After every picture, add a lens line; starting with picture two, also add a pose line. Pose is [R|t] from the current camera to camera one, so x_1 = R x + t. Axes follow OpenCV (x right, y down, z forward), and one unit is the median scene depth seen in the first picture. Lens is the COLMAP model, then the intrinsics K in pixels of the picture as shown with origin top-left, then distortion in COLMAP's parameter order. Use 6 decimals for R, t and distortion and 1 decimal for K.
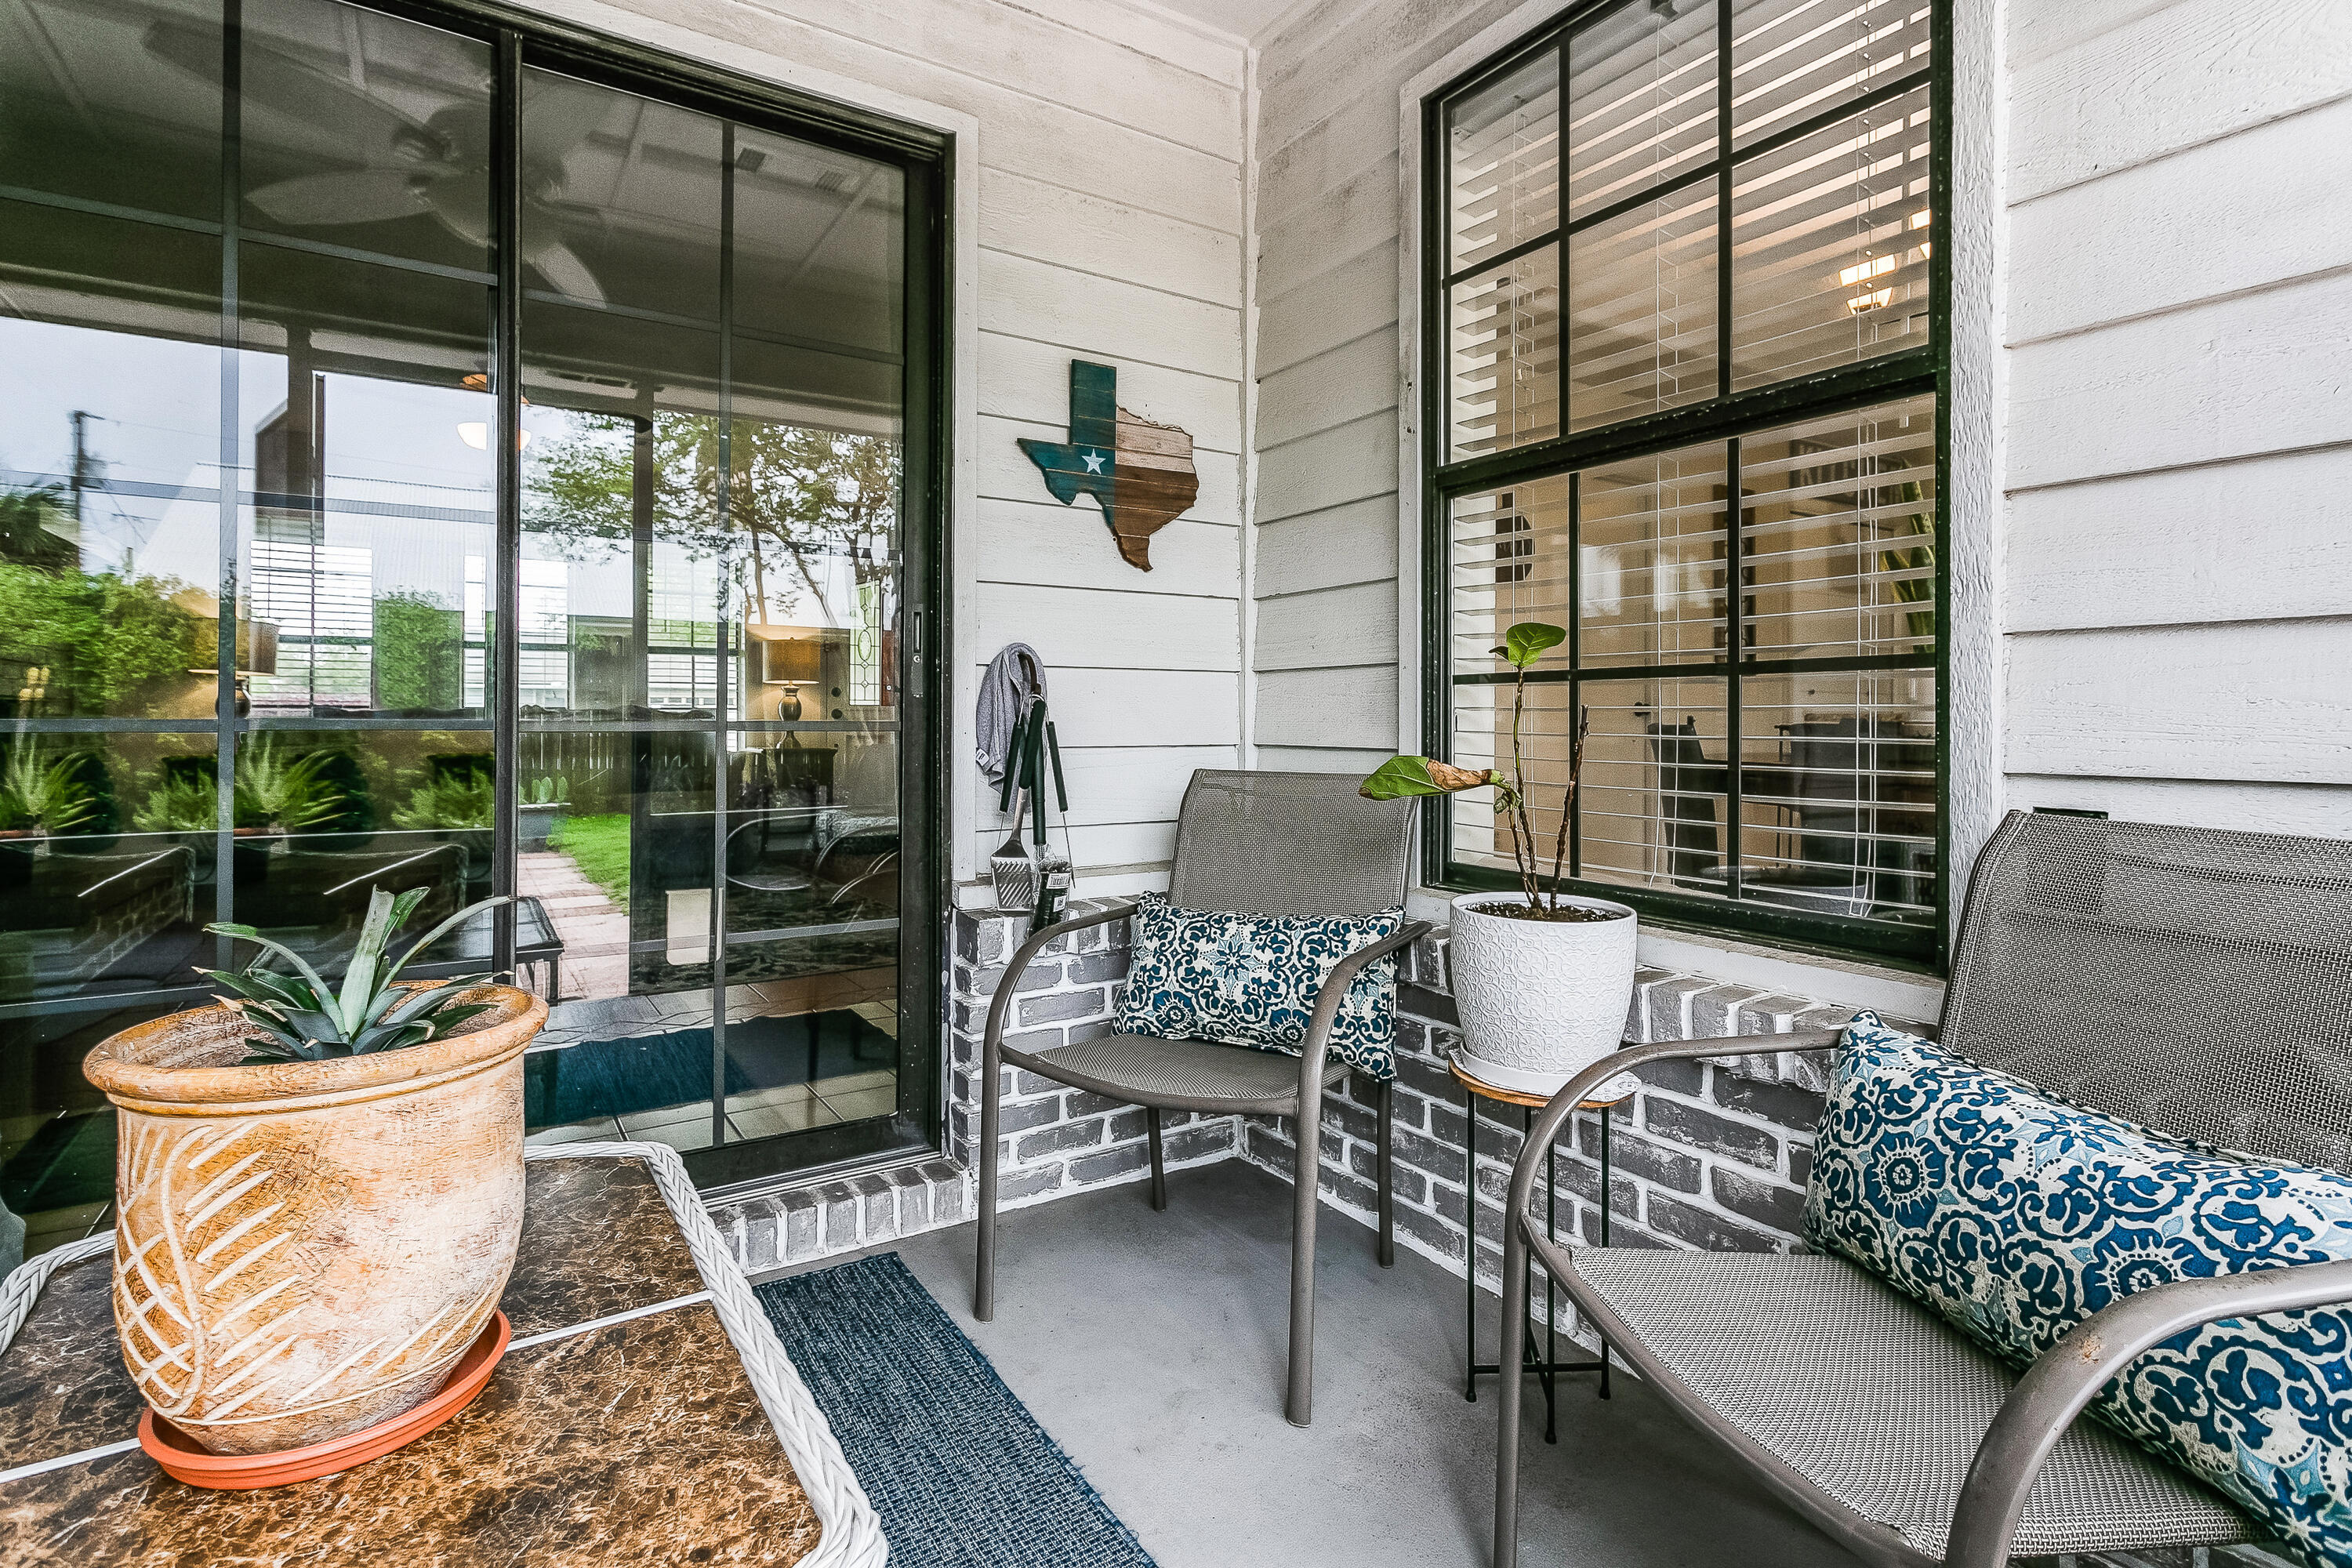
lens RADIAL K [[1123.2, 0, 1176.6], [0, 1123.2, 752.9], [0, 0, 1]] dist [0.001199, 0.000512]
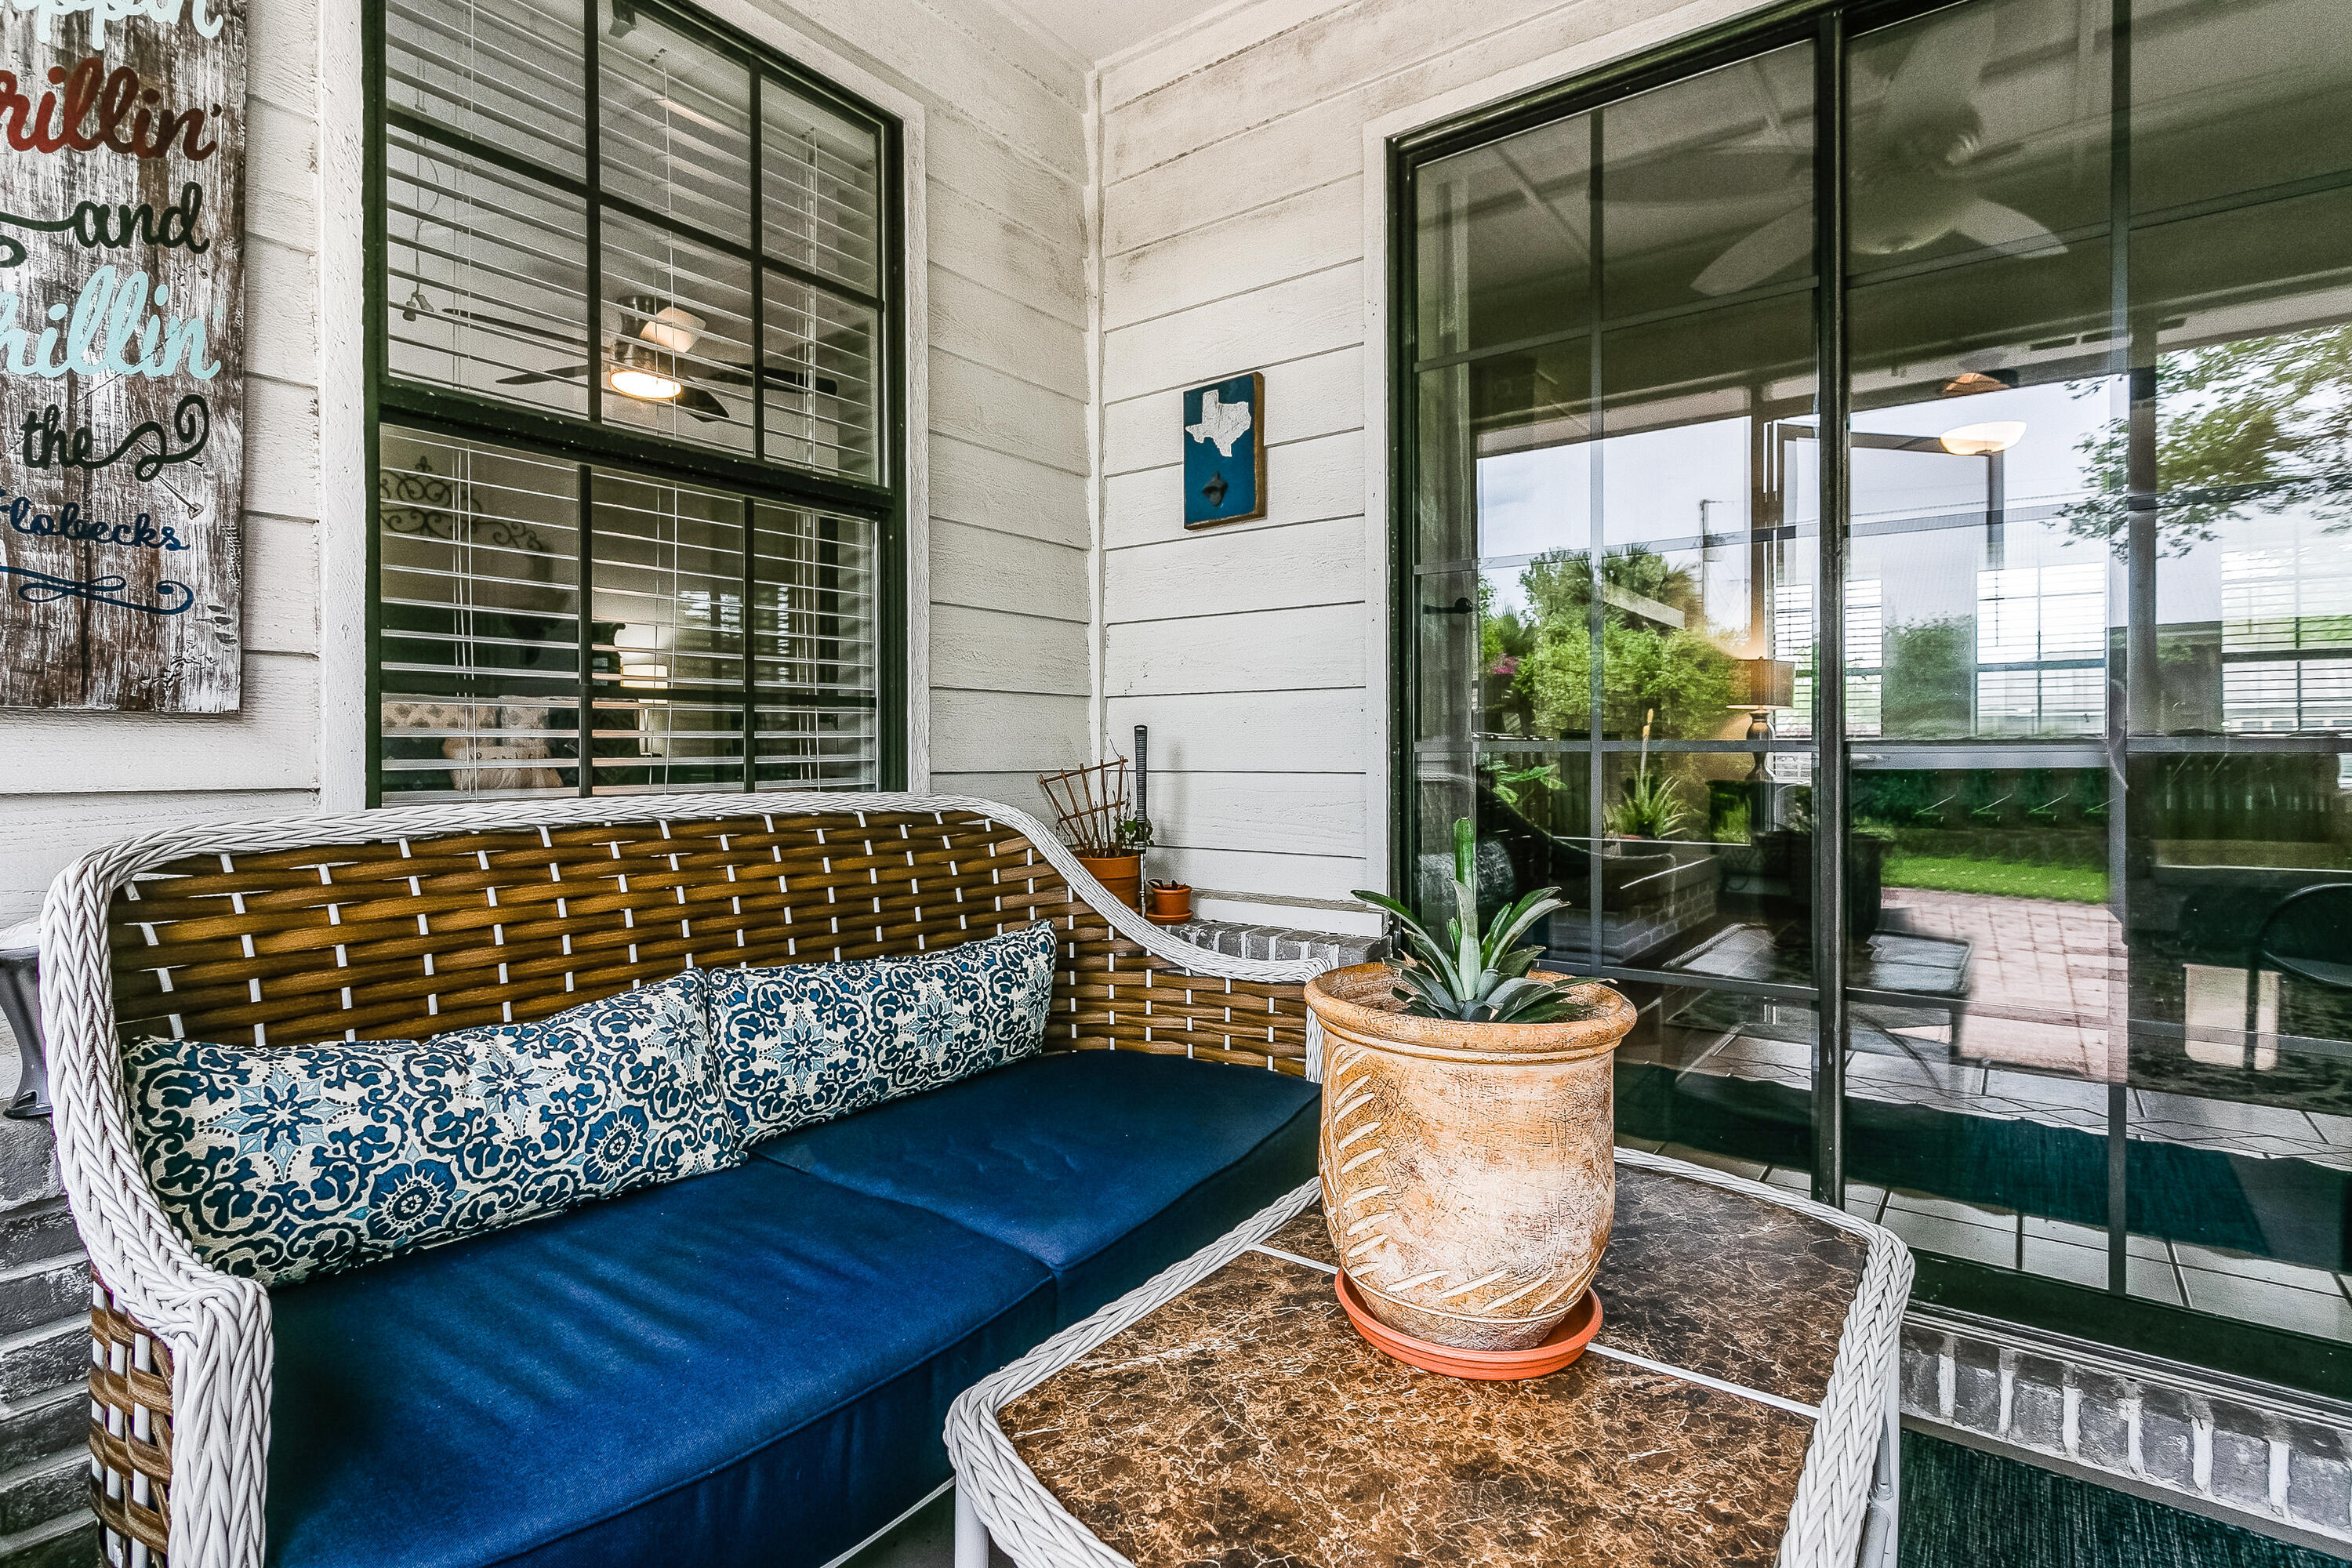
lens RADIAL K [[1153.1, 0, 1164.9], [0, 1153.1, 773.0], [0, 0, 1]] dist [0.004636, 0.000767]
pose [[0.357876, 0.014661, -0.933654, 0.163344], [-0.023994, 0.999691, 0.006501, 0.007434], [0.933461, 0.020076, 0.358117, 0.175733]]
